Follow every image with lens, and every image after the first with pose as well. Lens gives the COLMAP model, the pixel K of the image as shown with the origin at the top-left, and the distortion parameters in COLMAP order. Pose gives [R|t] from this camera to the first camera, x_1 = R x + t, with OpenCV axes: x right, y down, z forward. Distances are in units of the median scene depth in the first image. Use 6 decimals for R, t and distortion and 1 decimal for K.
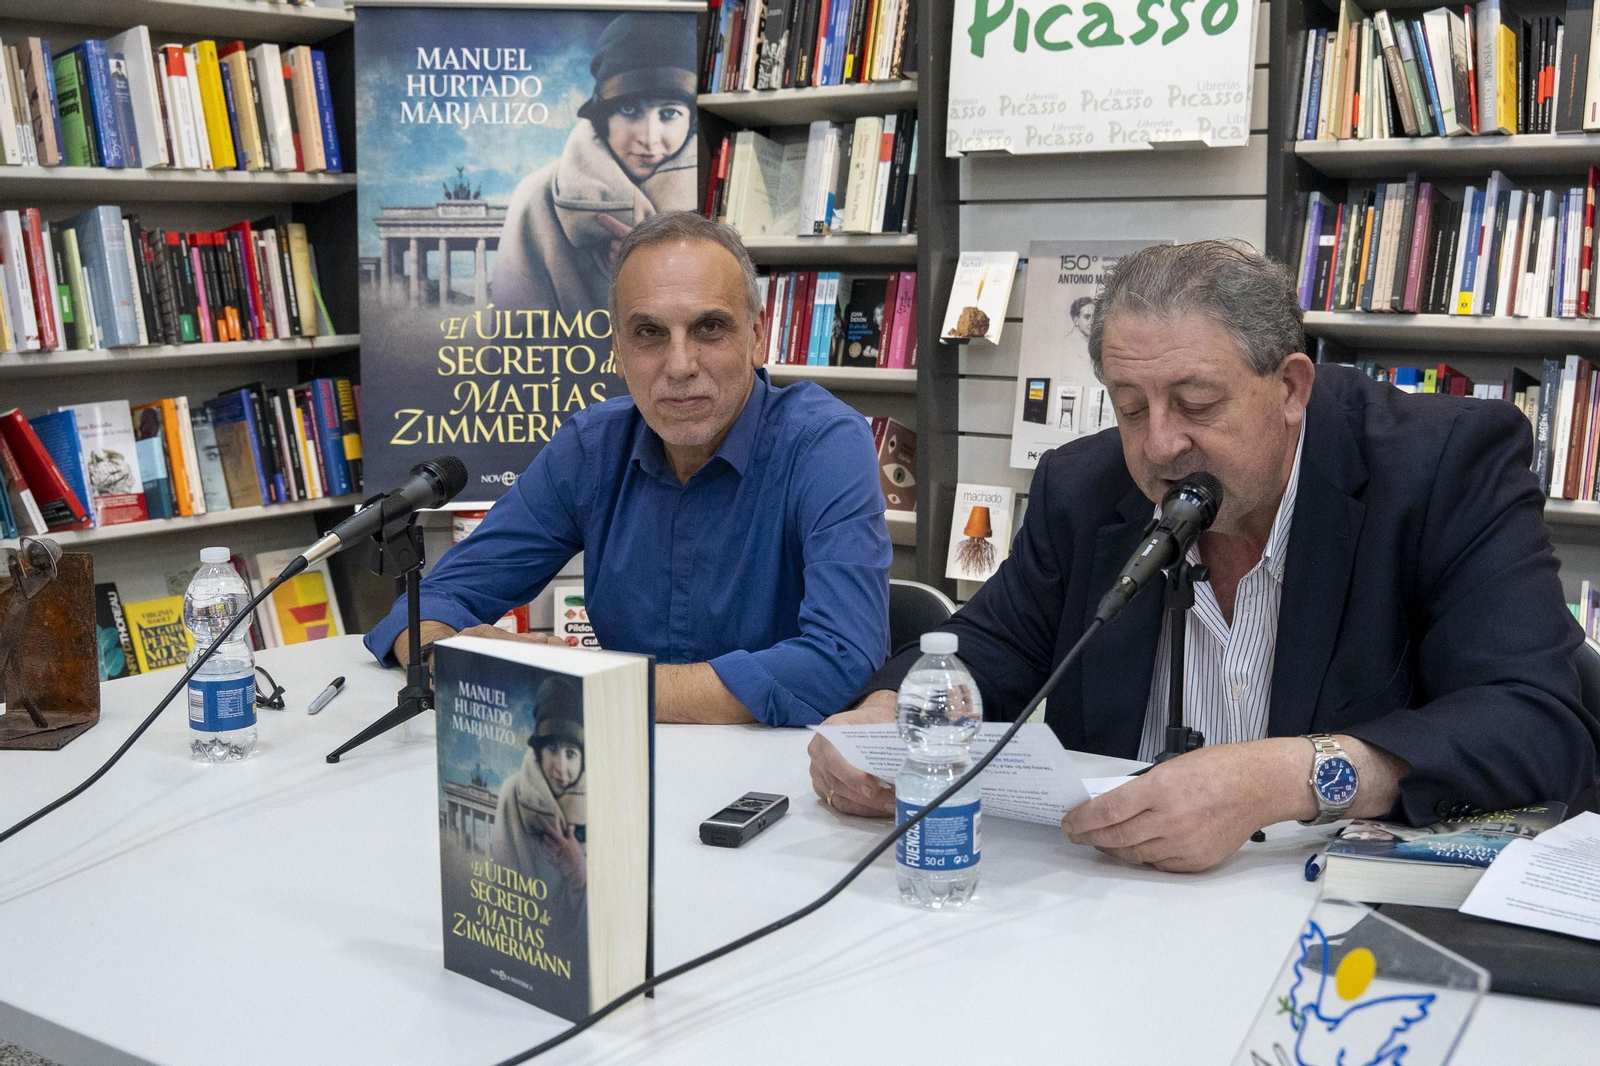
lens RADIAL K [[1921.1, 0, 805.4], [0, 1921.1, 533.1], [0, 0, 1]] dist [-0.100248, 0.071909]
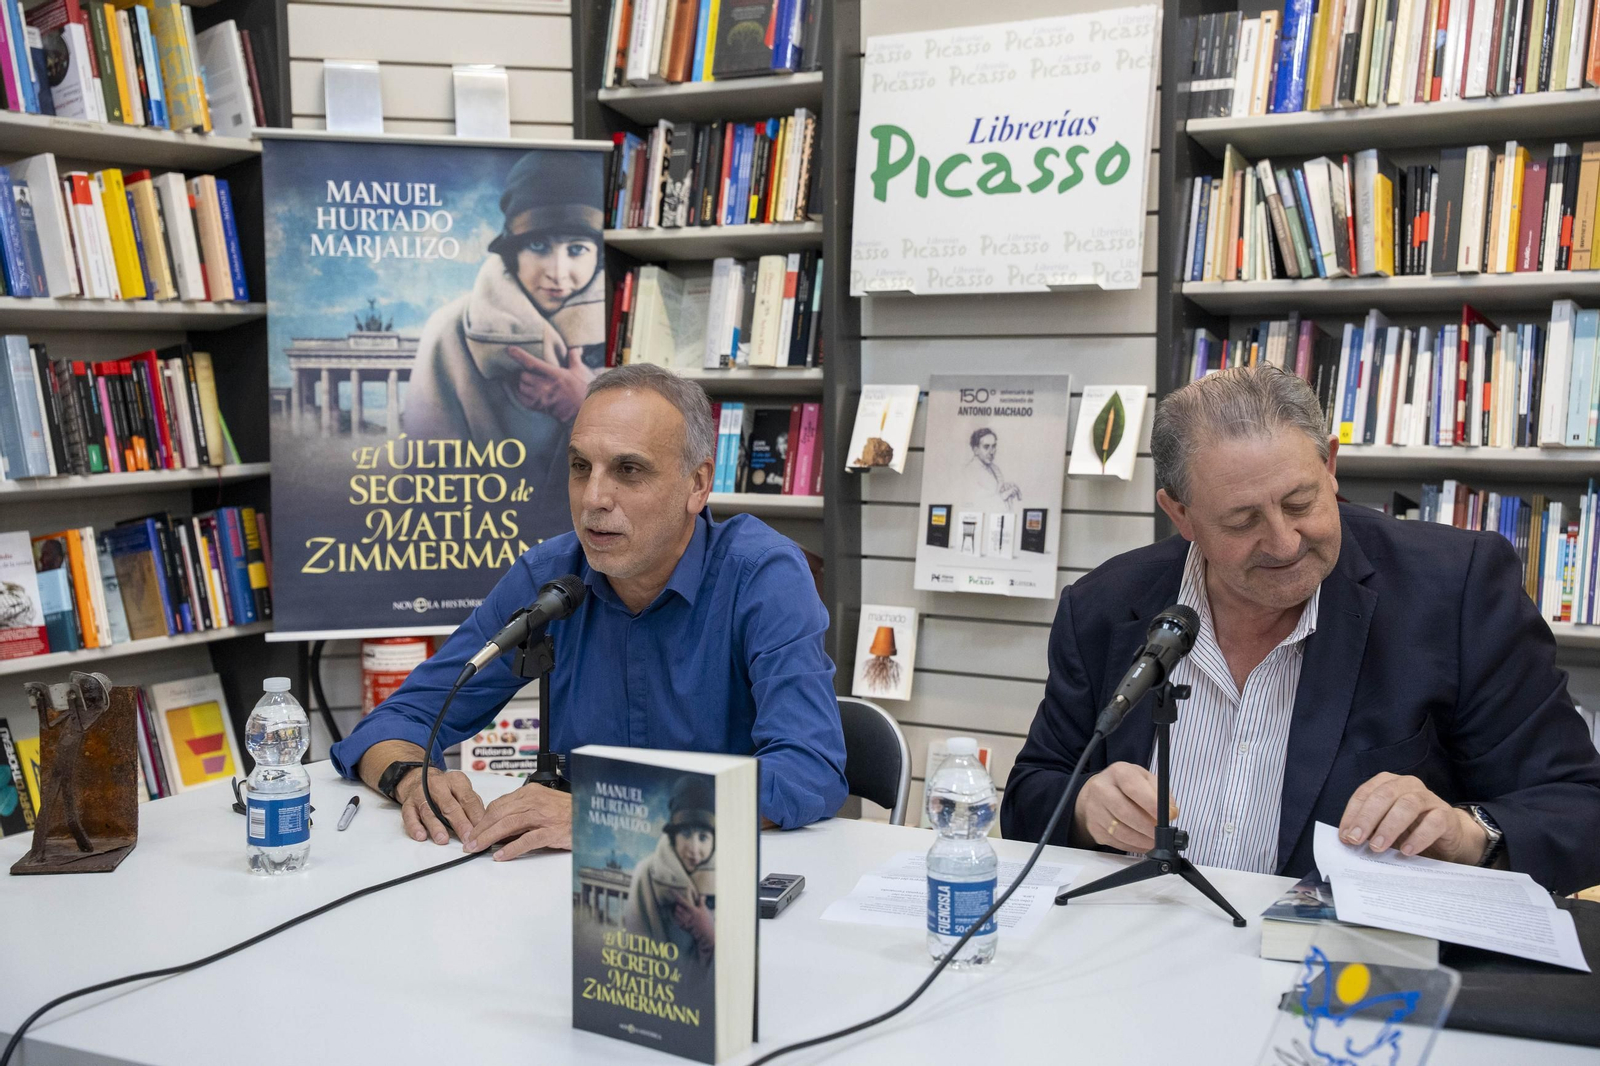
lens RADIAL K [[2068.2, 0, 796.7], [0, 2068.2, 523.3], [0, 0, 1]] dist [0.159399, 0.109483]
pose [[0.995498, -0.007924, 0.094450, -0.061403], [0.013712, 0.998057, -0.060783, -0.001974], [-0.093785, 0.061805, 0.993672, -0.119628]]
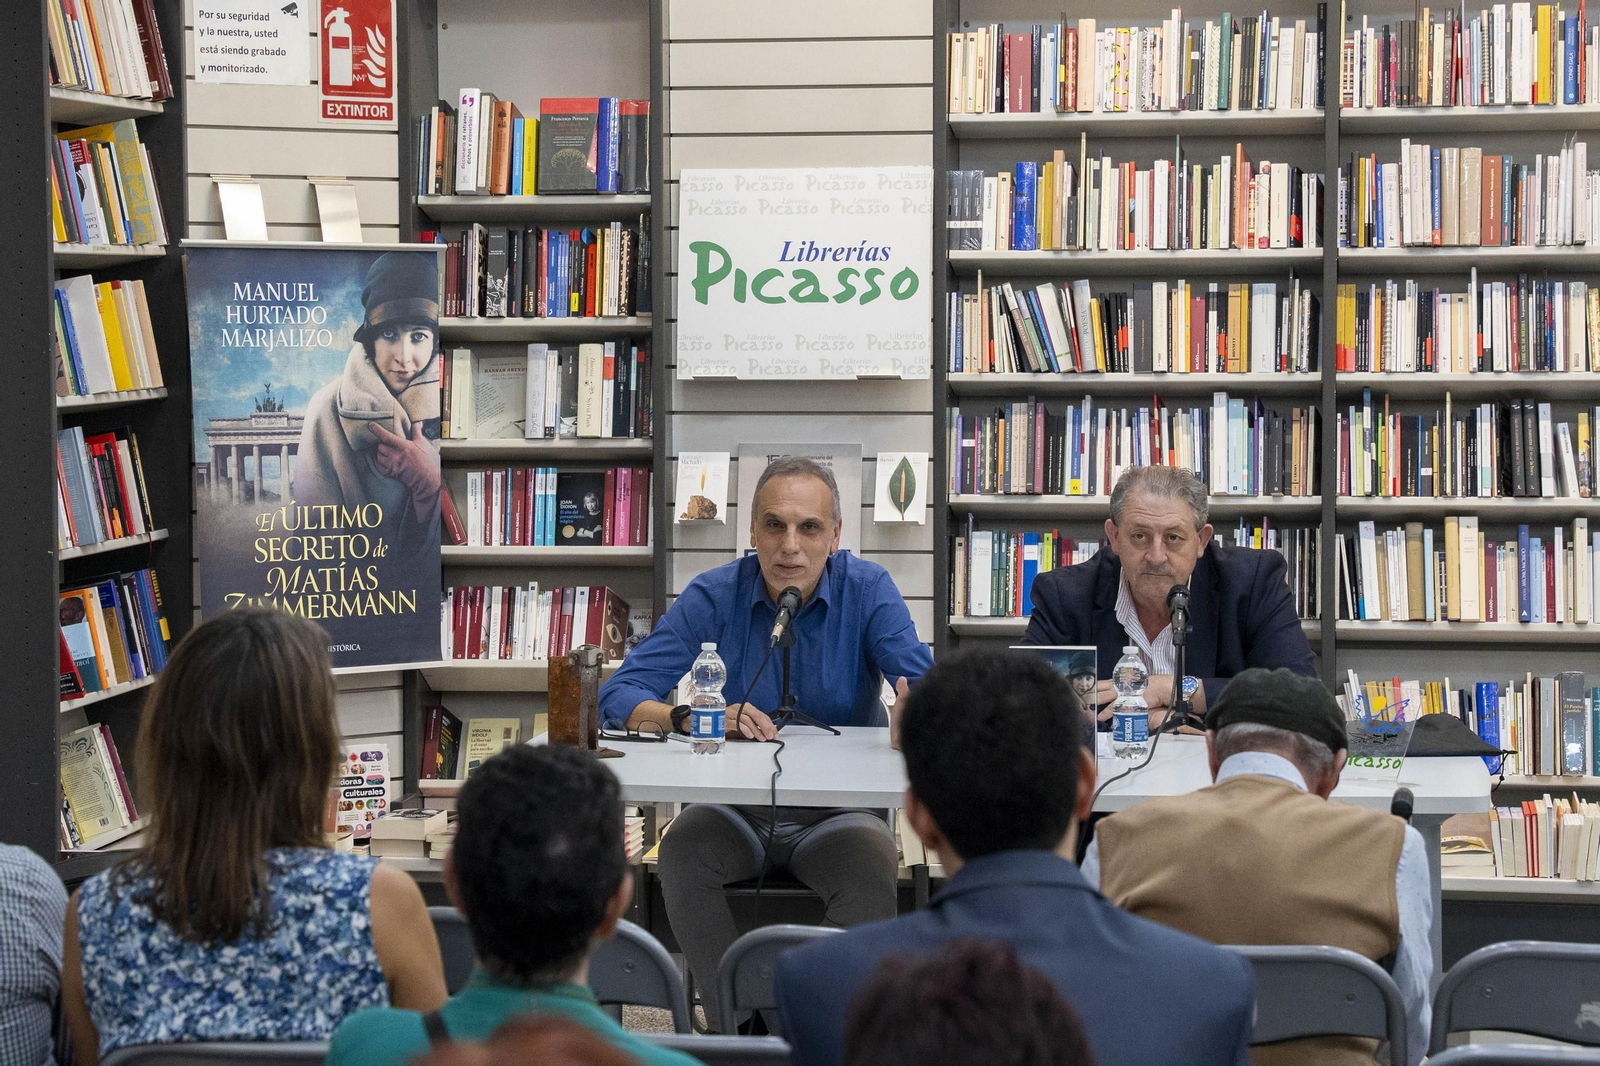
lens RADIAL K [[3904.2, 0, 793.2], [0, 3904.2, 513.6], [0, 0, 1]] dist [0.281439, 0.136033]
pose [[0.874024, -0.025372, 0.485220, -1.067495], [0.069903, 0.994813, -0.073898, 0.086600], [-0.480828, 0.098507, 0.871264, -1.237005]]
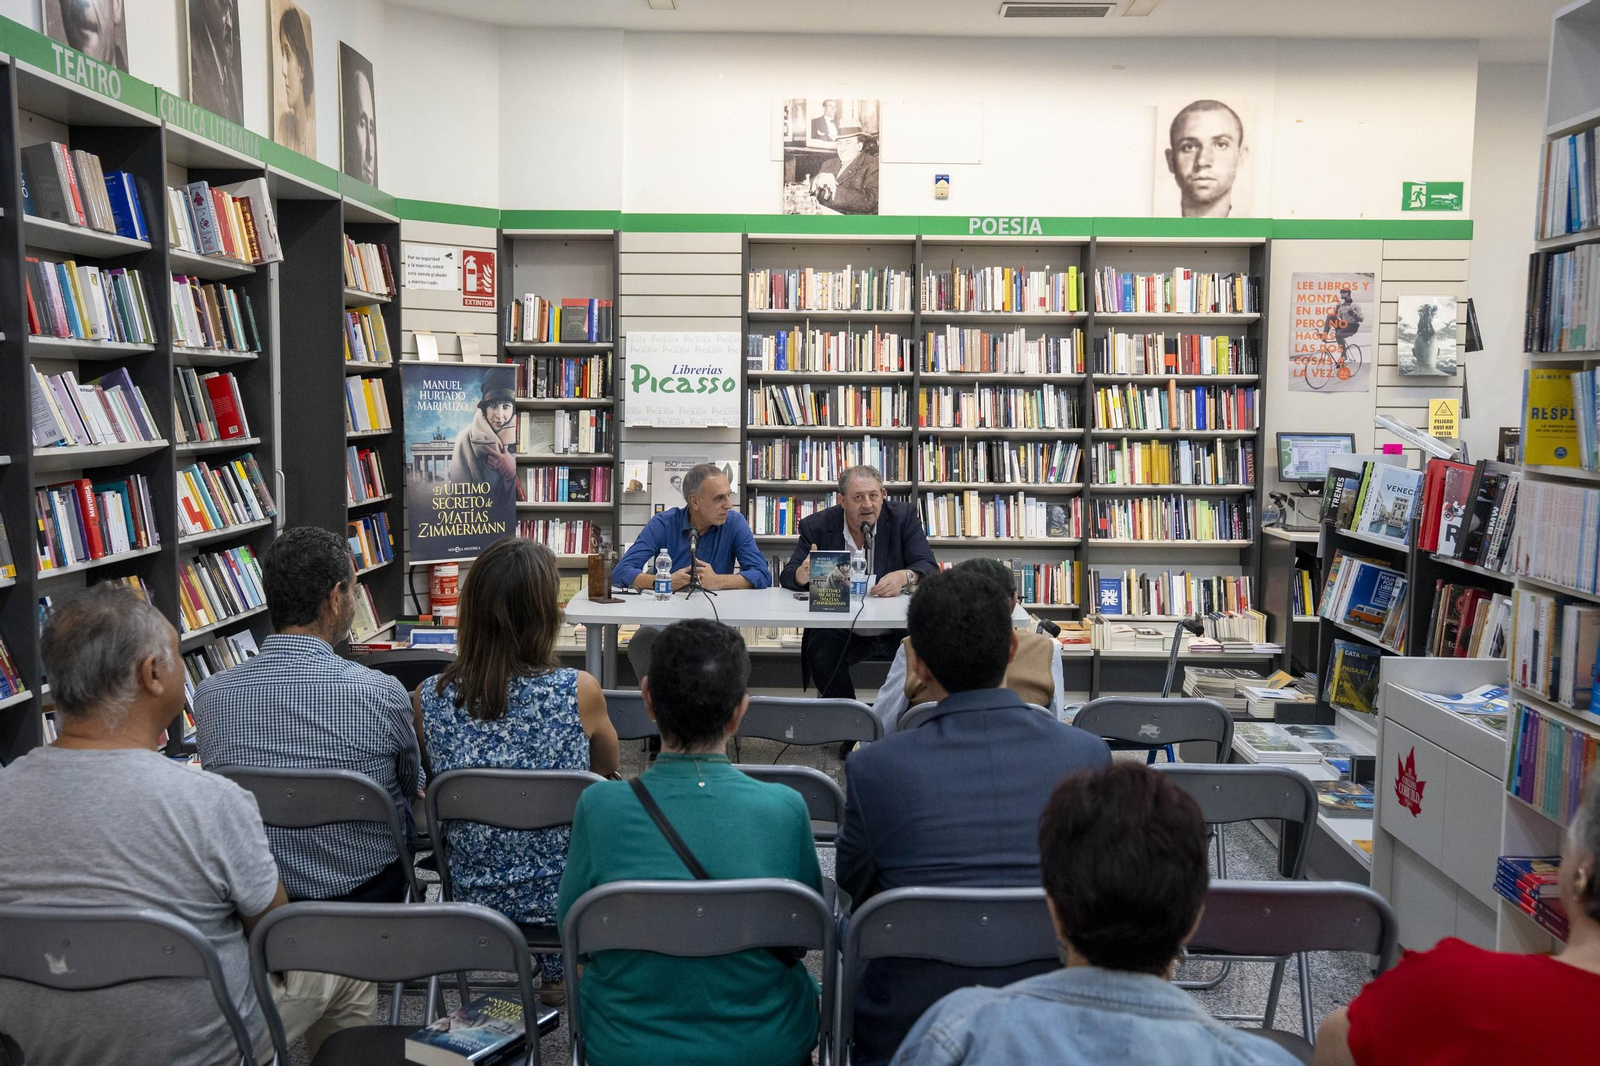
lens RADIAL K [[1567.2, 0, 805.1], [0, 1567.2, 535.7], [0, 0, 1]] dist [-0.026438, 0.019442]
pose [[0.801494, -0.039364, 0.596705, -1.038732], [0.074024, 0.996688, -0.033679, 0.058050], [-0.593403, 0.071164, 0.801753, -0.947129]]
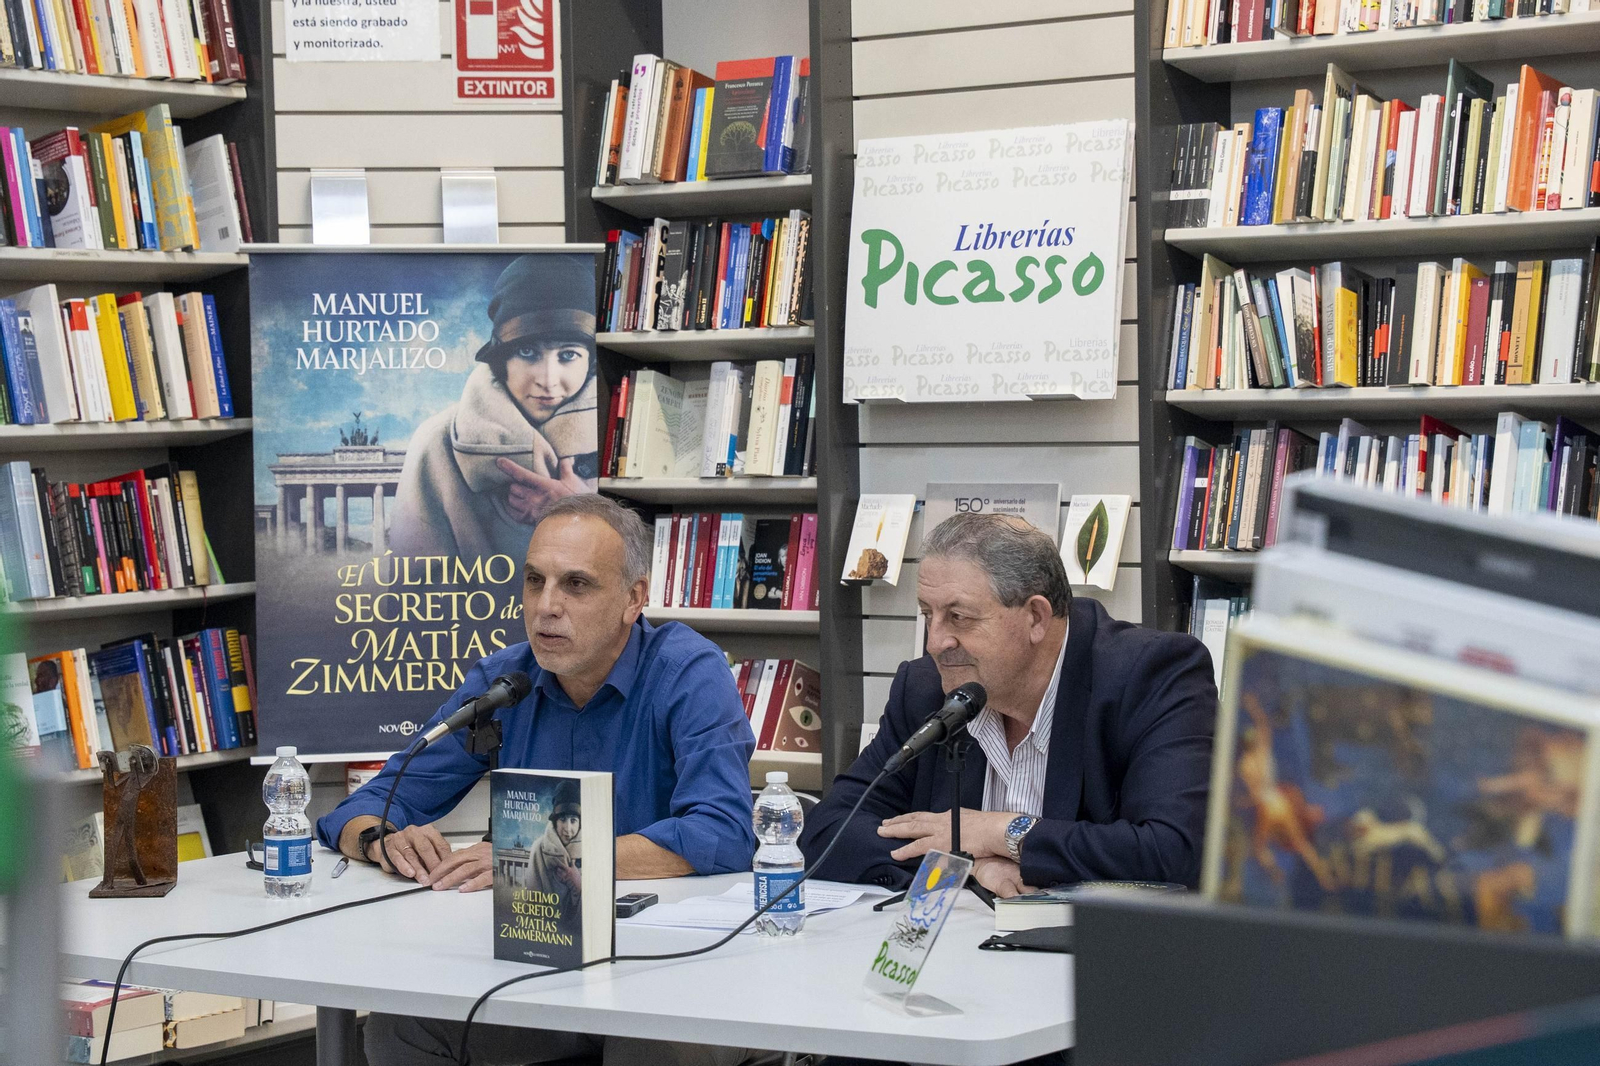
lens RADIAL K [[3561.5, 0, 790.4], [0, 3561.5, 531.8], [0, 0, 1]] dist [0.235319, 0.016711]
pose [[0.999777, -0.014504, 0.015368, 0.014155], [0.016030, 0.994413, -0.104334, 0.066446], [-0.013769, 0.104557, 0.994424, -0.839645]]
